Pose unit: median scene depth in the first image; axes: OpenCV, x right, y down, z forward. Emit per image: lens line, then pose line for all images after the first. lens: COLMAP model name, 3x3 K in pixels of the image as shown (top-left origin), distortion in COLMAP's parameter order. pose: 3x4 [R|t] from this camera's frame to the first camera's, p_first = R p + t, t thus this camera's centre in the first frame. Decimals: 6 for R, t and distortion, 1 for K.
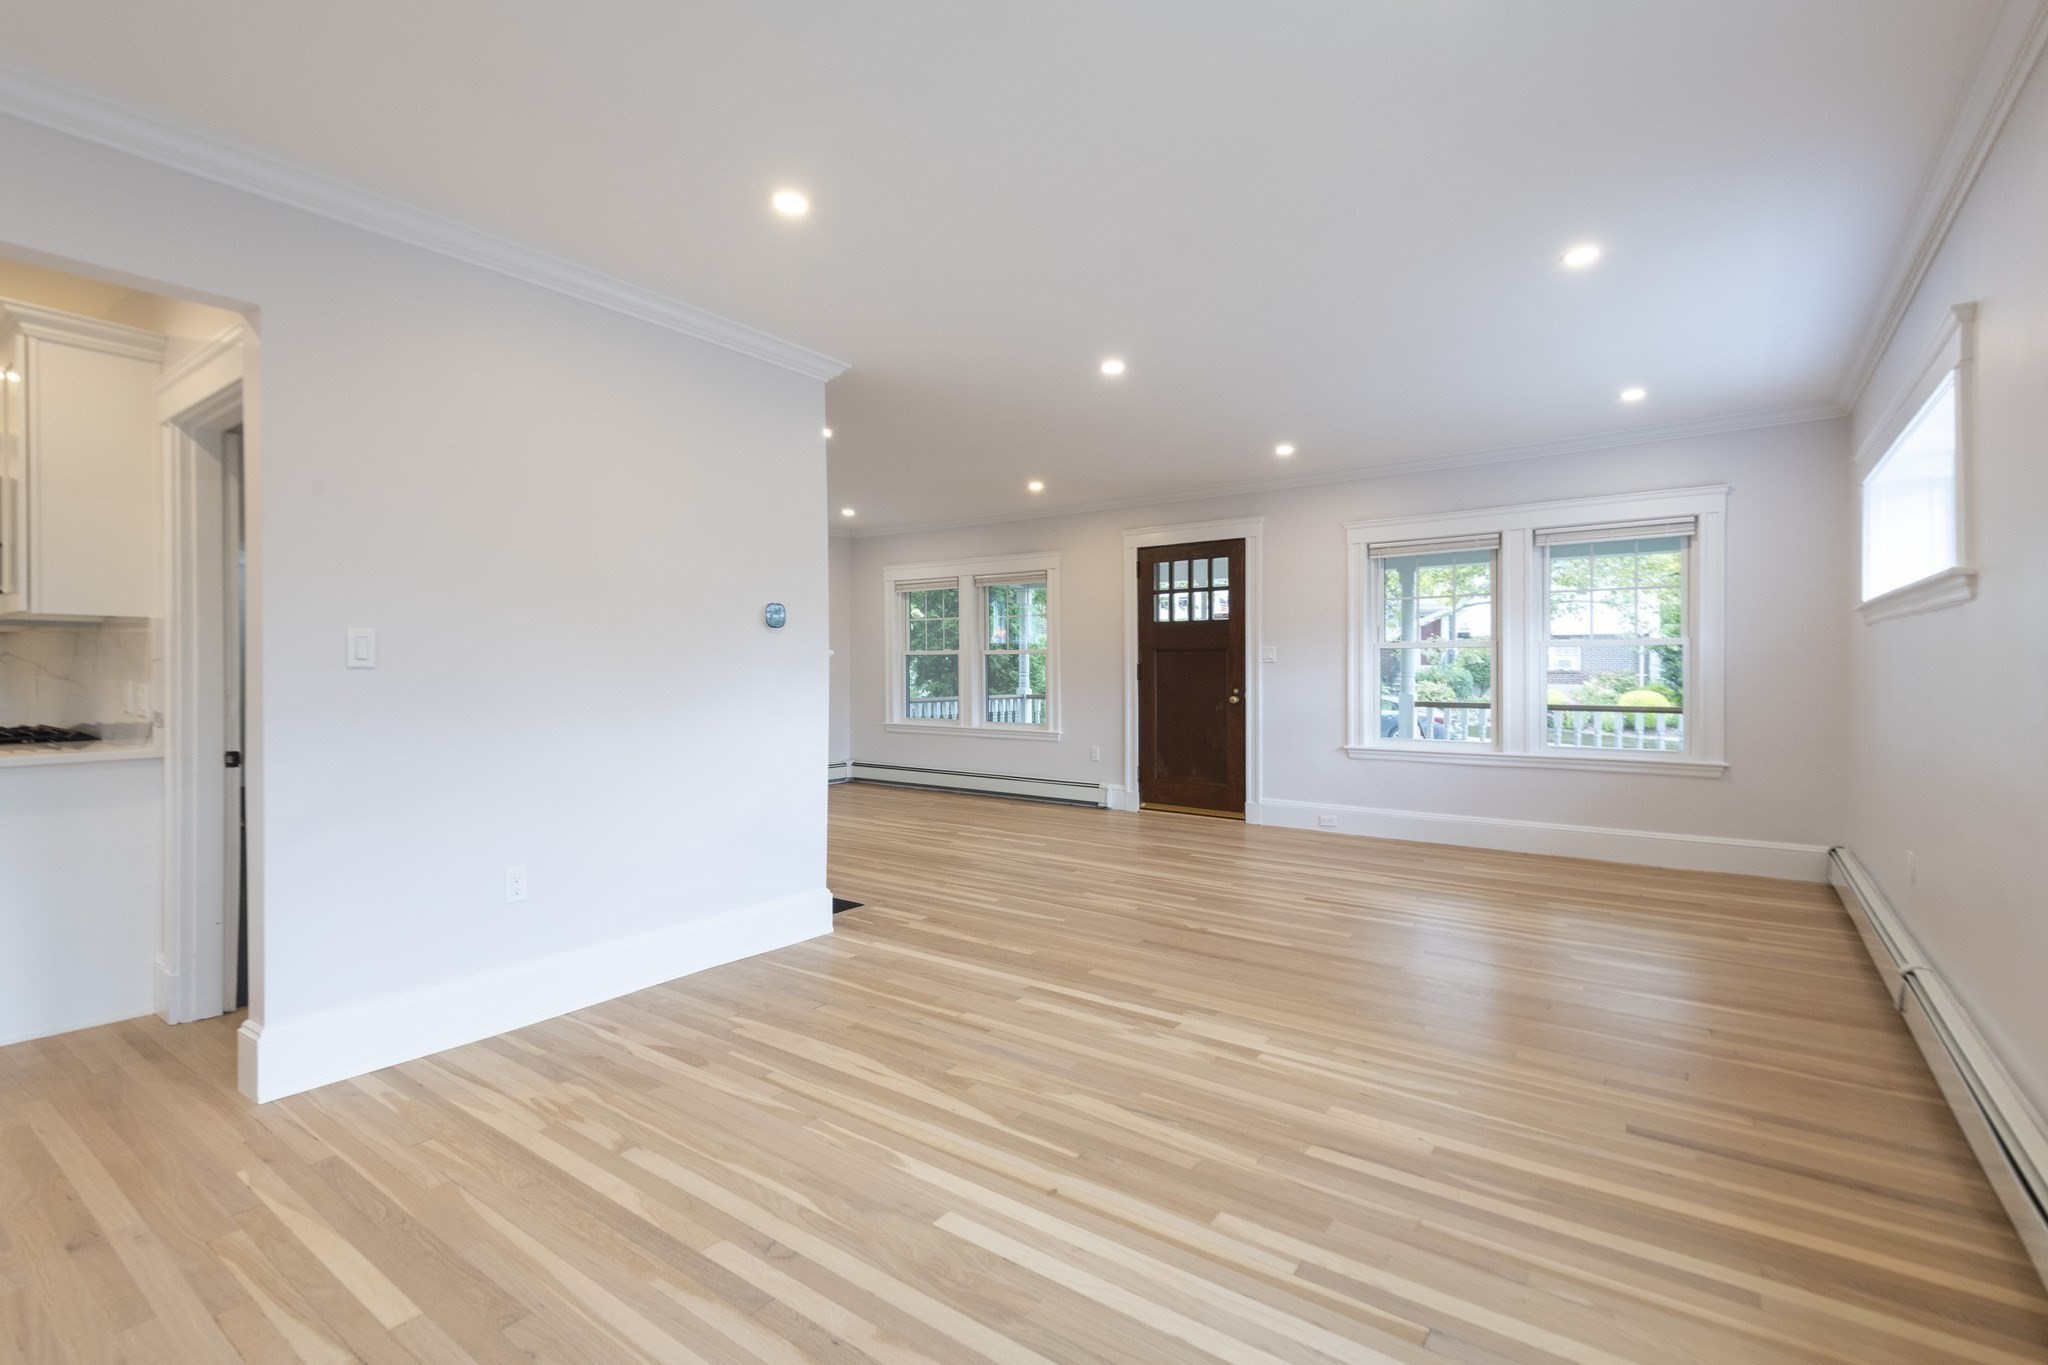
lens RADIAL K [[929.6, 0, 1025.8], [0, 929.6, 662.2], [0, 0, 1]] dist [0.002763, -0.001118]
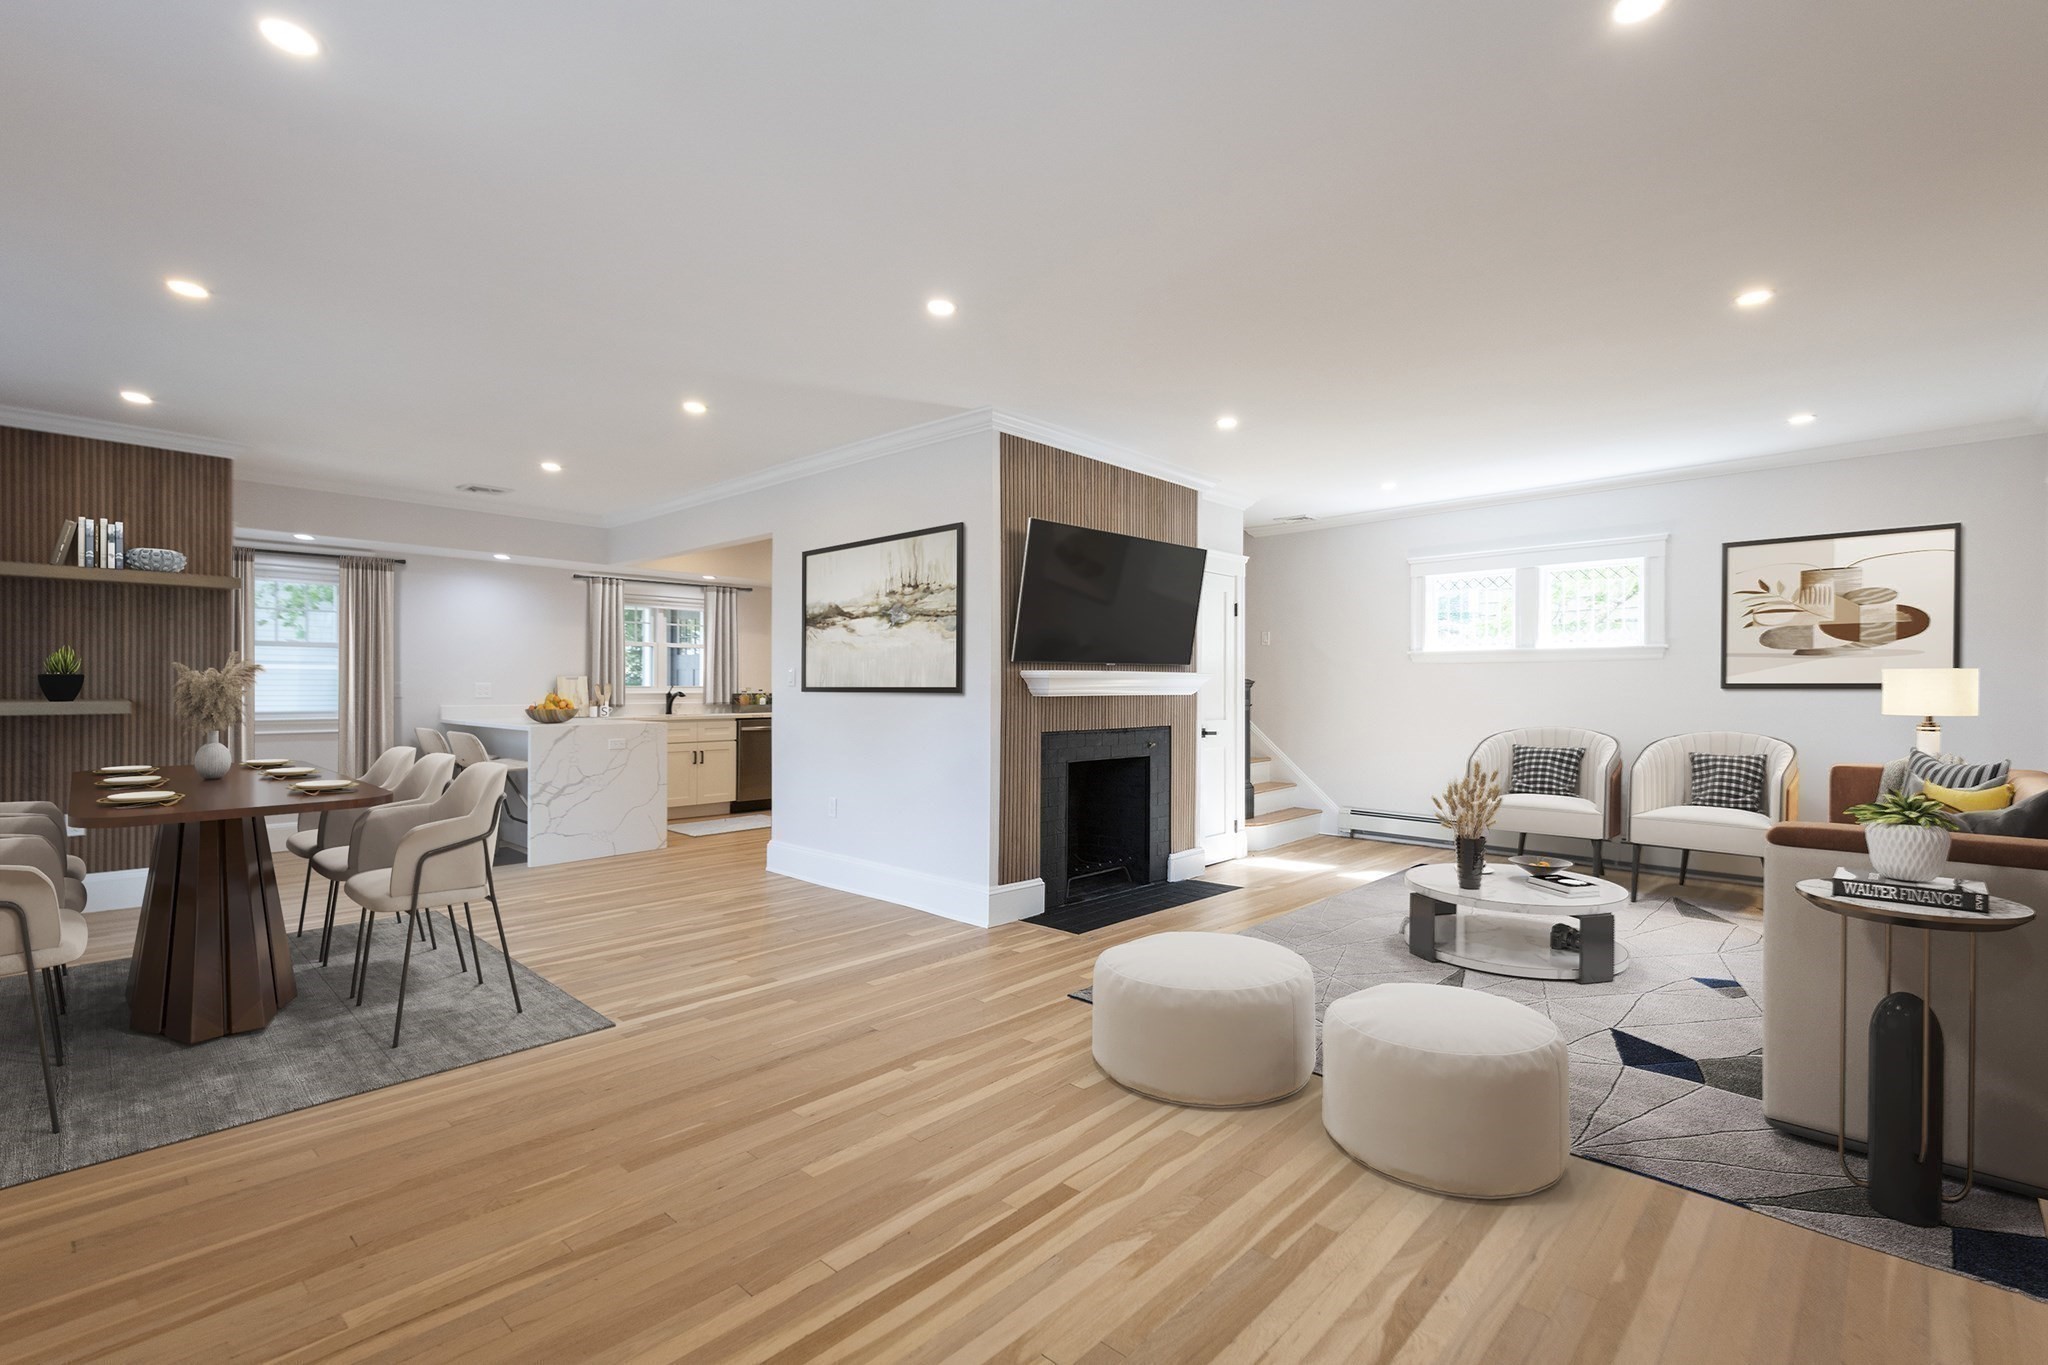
lens RADIAL K [[935.7, 0, 1045.8], [0, 935.7, 687.4], [0, 0, 1]] dist [0.023188, -0.007172]
pose [[-0.110050, 0.006099, -0.993907, 1.165748], [0.003650, 0.999977, 0.005732, -0.001089], [0.993919, -0.002997, -0.110070, 1.571744]]
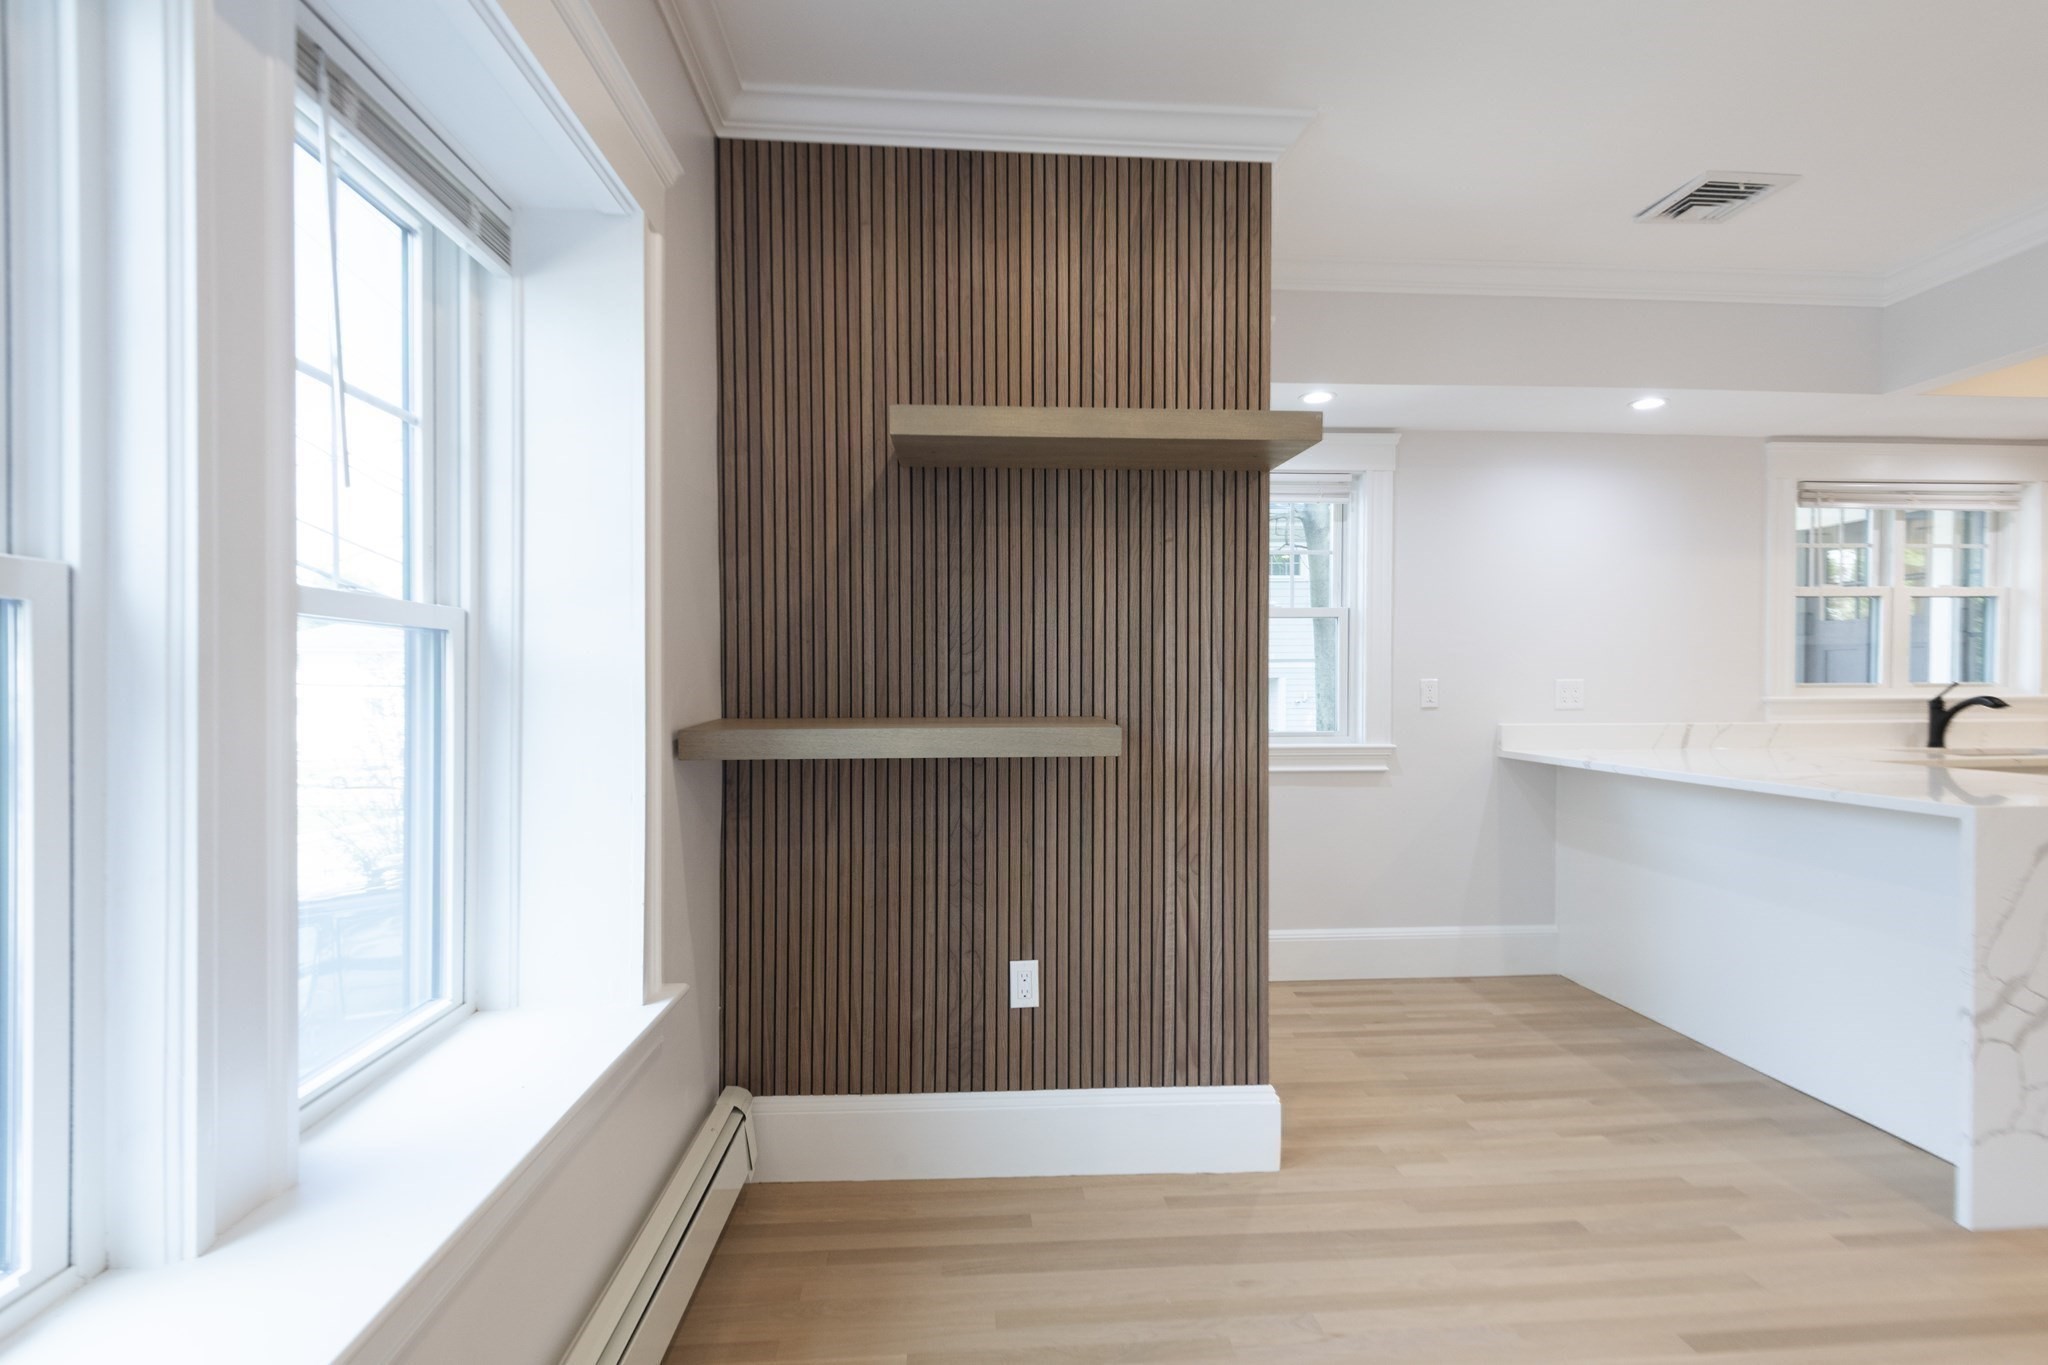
lens RADIAL K [[997.2, 0, 1024.5], [0, 997.2, 698.0], [0, 0, 1]] dist [0.002443, -0.000860]
pose [[-0.764019, 0.015599, -0.645006, 0.290922], [0.011051, 0.999877, 0.011092, -0.001809], [0.645100, 0.001346, -0.764097, 0.411459]]
